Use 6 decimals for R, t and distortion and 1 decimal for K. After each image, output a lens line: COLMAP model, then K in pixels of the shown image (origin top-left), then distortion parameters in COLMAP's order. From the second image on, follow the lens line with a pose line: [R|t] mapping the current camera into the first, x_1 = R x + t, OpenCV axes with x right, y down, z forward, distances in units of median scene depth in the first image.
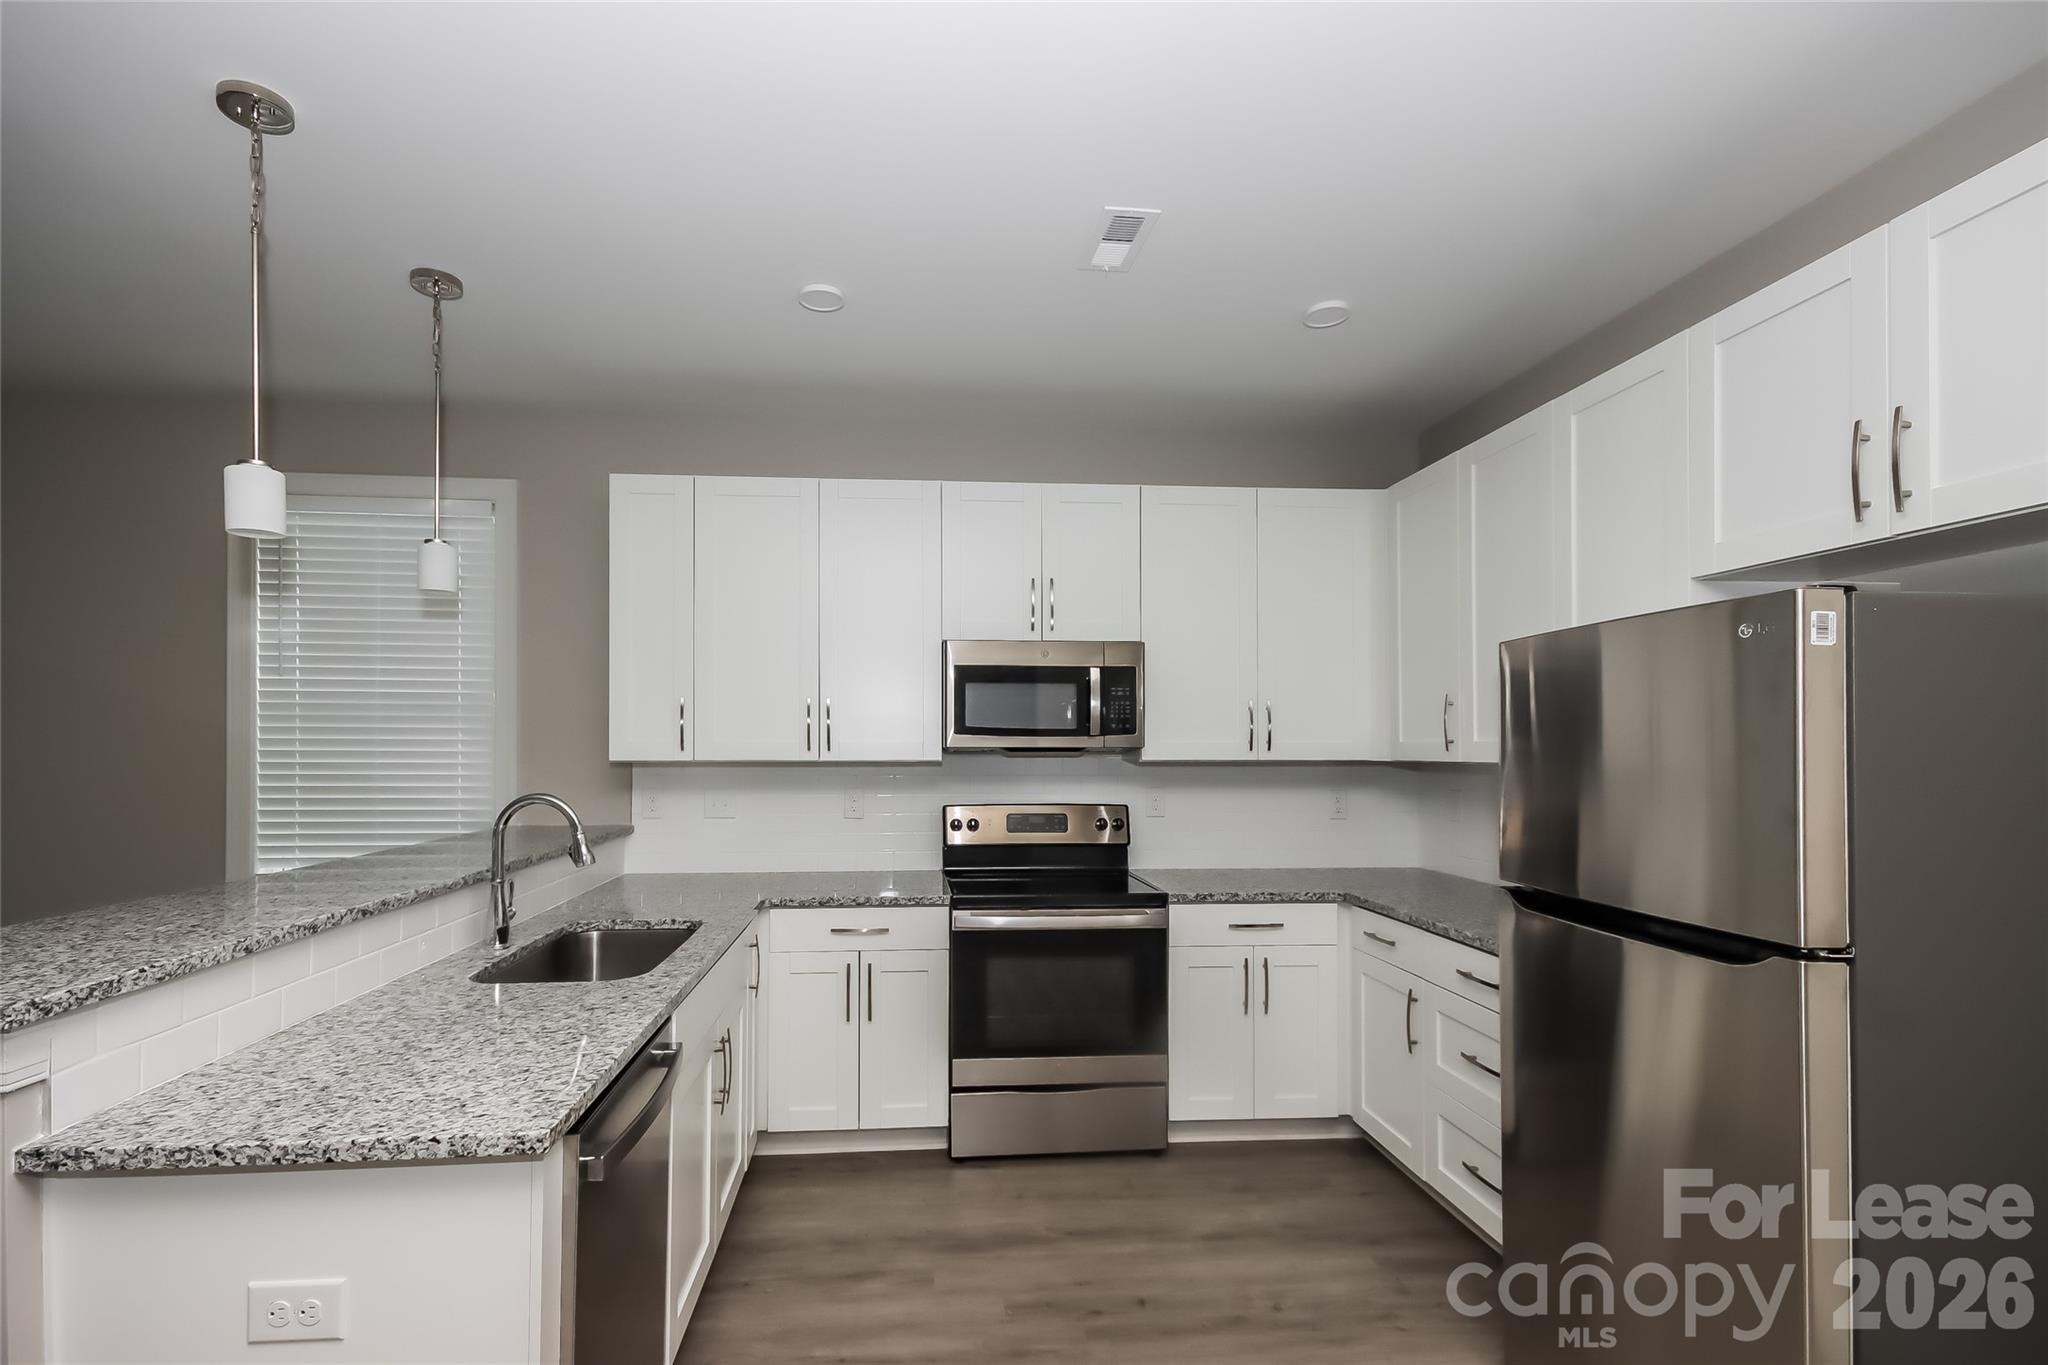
lens RADIAL K [[942.8, 0, 1020.5], [0, 942.8, 734.1], [0, 0, 1]] dist [0.027297, 0.000076]
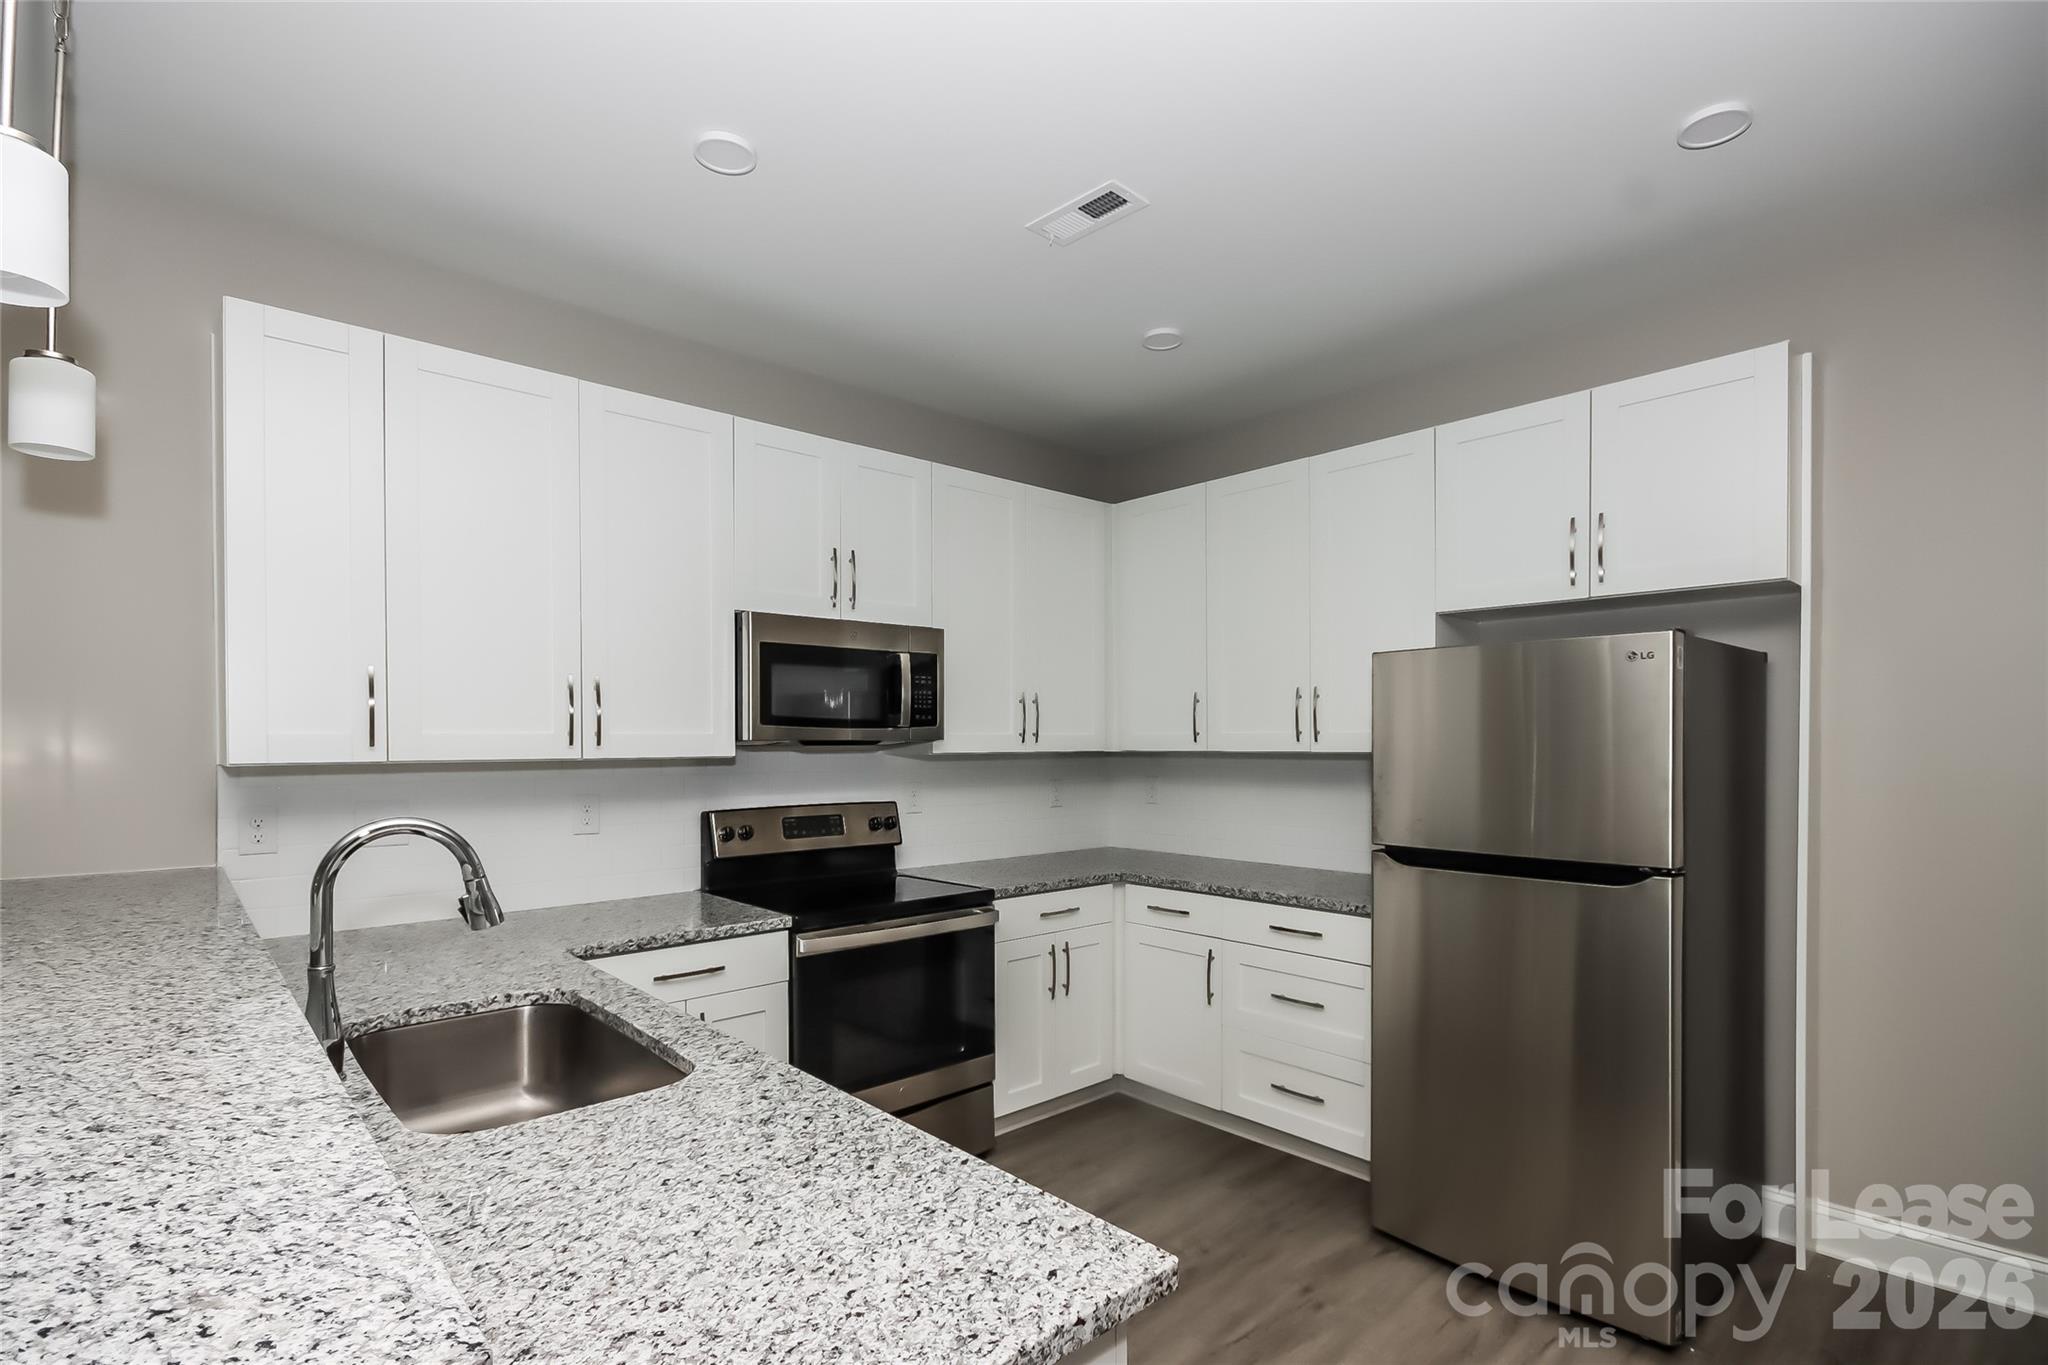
lens RADIAL K [[958.0, 0, 1025.9], [0, 958.0, 746.0], [0, 0, 1]] dist [0.000897, 0.000296]
pose [[0.787989, -0.005562, 0.615665, -0.424568], [-0.006204, 0.999837, 0.016972, 0.003434], [-0.615659, -0.017193, 0.787825, 0.201129]]
